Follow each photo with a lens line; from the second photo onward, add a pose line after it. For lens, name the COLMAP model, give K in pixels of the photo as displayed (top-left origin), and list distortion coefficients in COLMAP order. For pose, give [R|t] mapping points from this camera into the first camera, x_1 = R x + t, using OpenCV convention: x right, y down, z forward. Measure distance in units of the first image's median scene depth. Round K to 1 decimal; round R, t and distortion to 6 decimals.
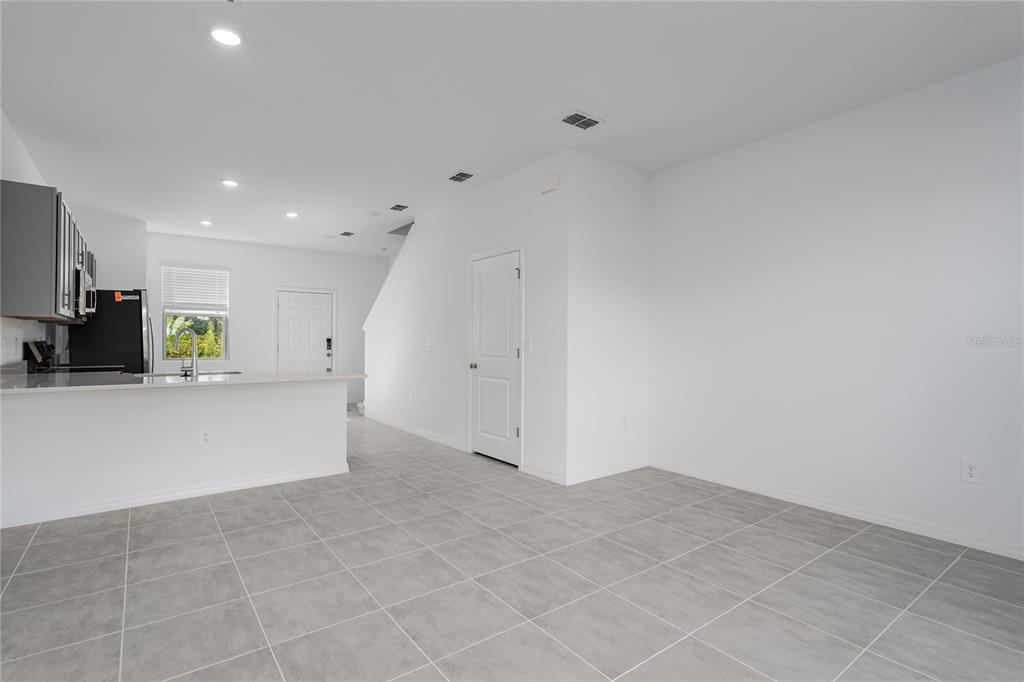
lens RADIAL K [[492.6, 0, 512.0], [0, 492.6, 341.0], [0, 0, 1]] dist [-0.001586, 0.000252]
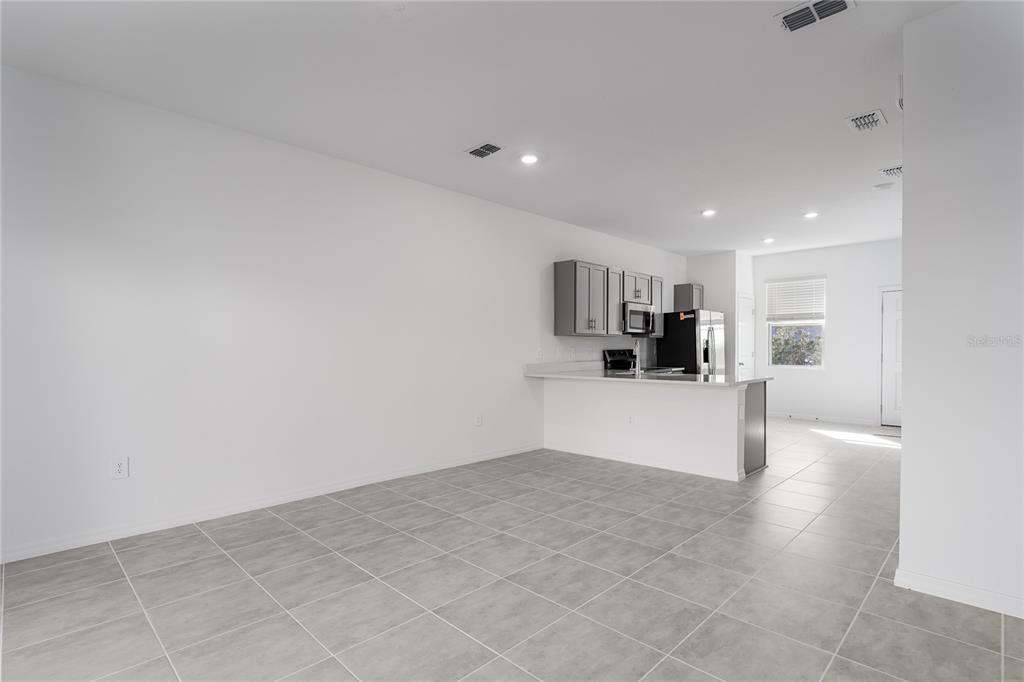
lens RADIAL K [[505.4, 0, 504.4], [0, 505.4, 358.1], [0, 0, 1]] dist [-0.000837, -0.000018]
pose [[0.137773, 0.015501, -0.990343, 0.765522], [0.001437, 0.999873, 0.015850, 0.002426], [0.990463, -0.003607, 0.137733, 0.505709]]
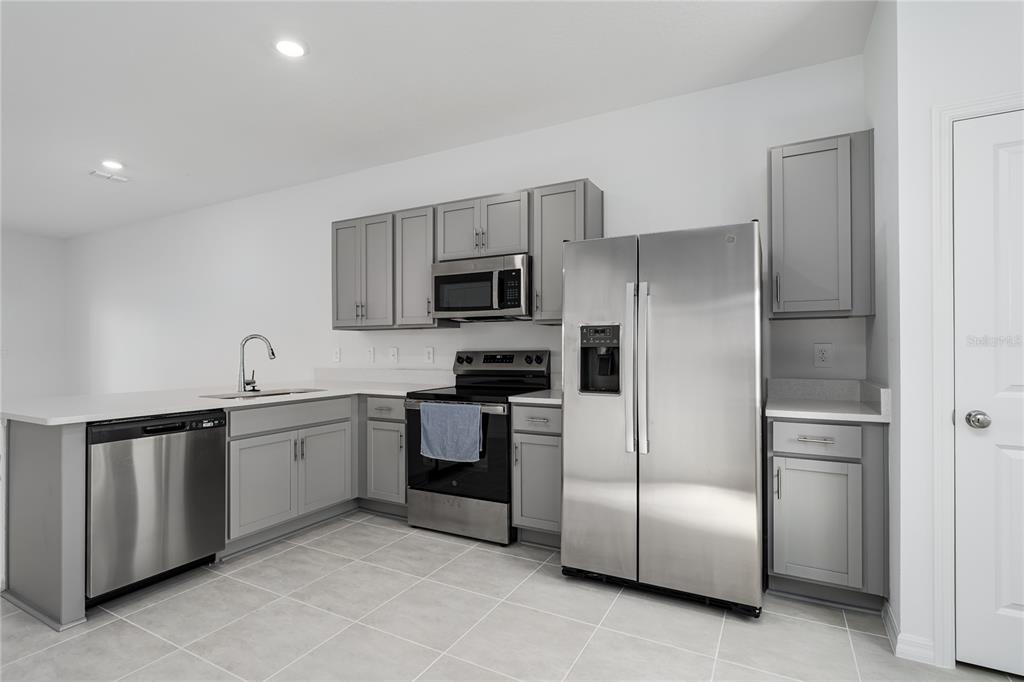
lens RADIAL K [[492.6, 0, 512.0], [0, 492.6, 341.0], [0, 0, 1]] dist [-0.001586, 0.000252]
pose [[-0.908189, -0.008011, -0.418483, -0.803199], [-0.003100, 0.999918, -0.012413, -0.006792], [0.418548, -0.009976, -0.908140, 2.223519]]
